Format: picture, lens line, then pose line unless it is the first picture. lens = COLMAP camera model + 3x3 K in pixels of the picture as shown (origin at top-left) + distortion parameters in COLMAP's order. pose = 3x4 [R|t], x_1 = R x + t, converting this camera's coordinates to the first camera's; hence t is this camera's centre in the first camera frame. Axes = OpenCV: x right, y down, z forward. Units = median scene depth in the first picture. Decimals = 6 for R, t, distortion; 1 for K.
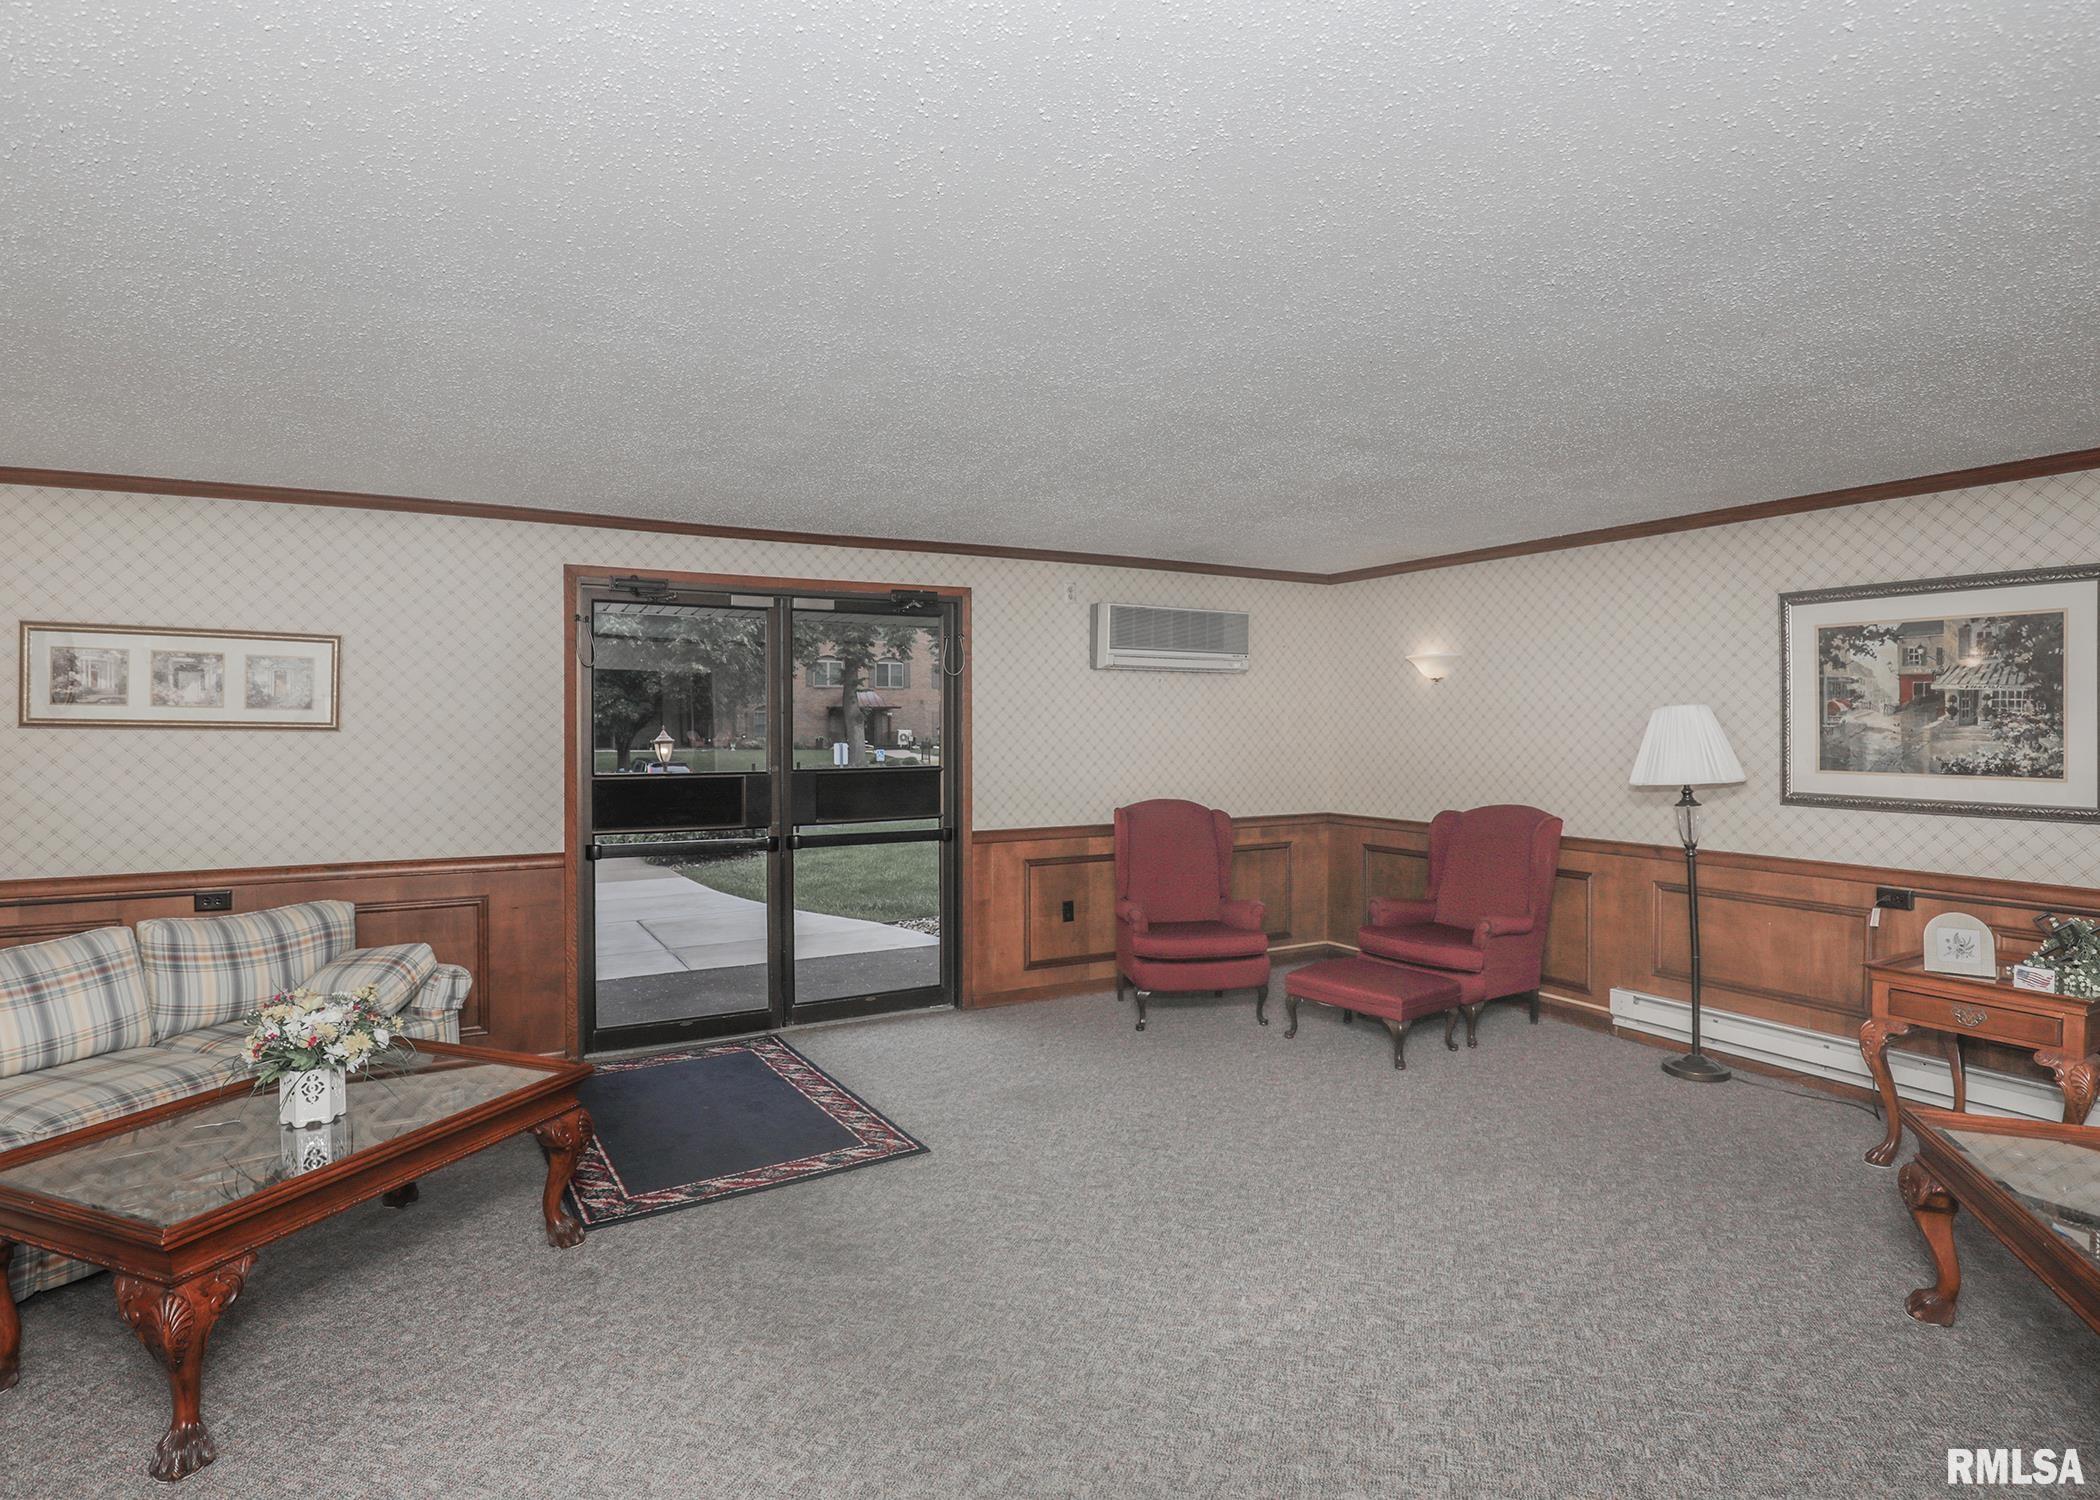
lens RADIAL K [[1084.3, 0, 1011.8], [0, 1084.3, 716.1], [0, 0, 1]] dist [-0.029325, 0.000555]
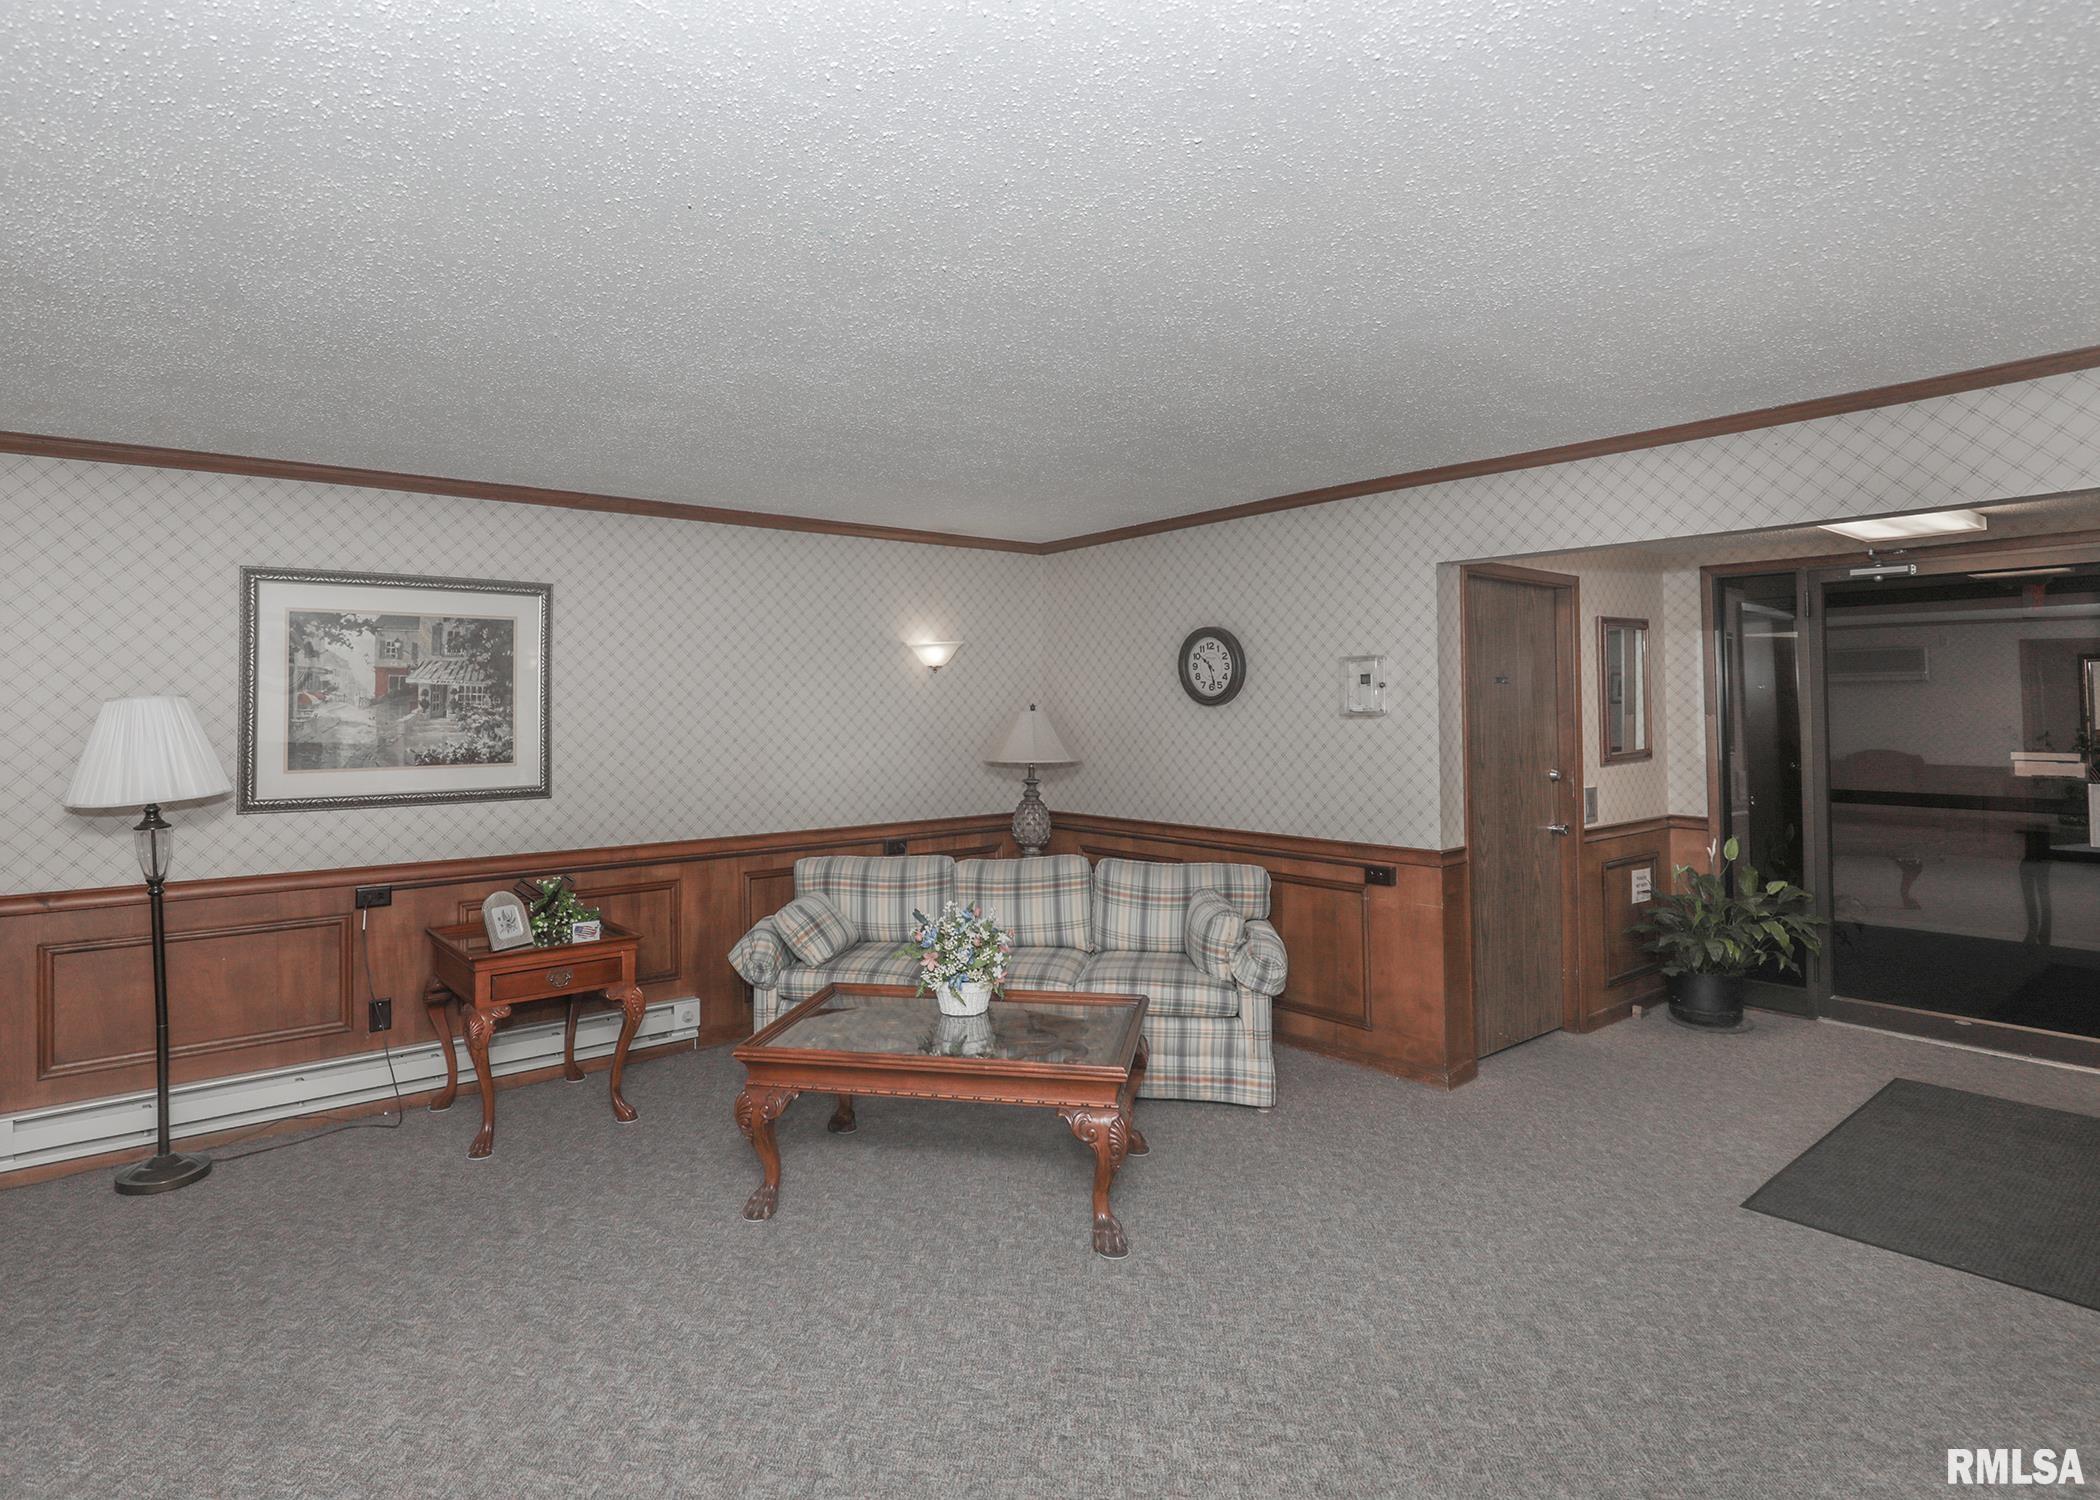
lens RADIAL K [[1074.6, 0, 1051.7], [0, 1074.6, 673.0], [0, 0, 1]] dist [-0.013108, -0.000233]
pose [[-0.176936, 0.030495, 0.983750, -0.251838], [0.002607, 0.999531, -0.030516, -0.001811], [-0.984219, -0.002835, -0.176933, 0.566263]]
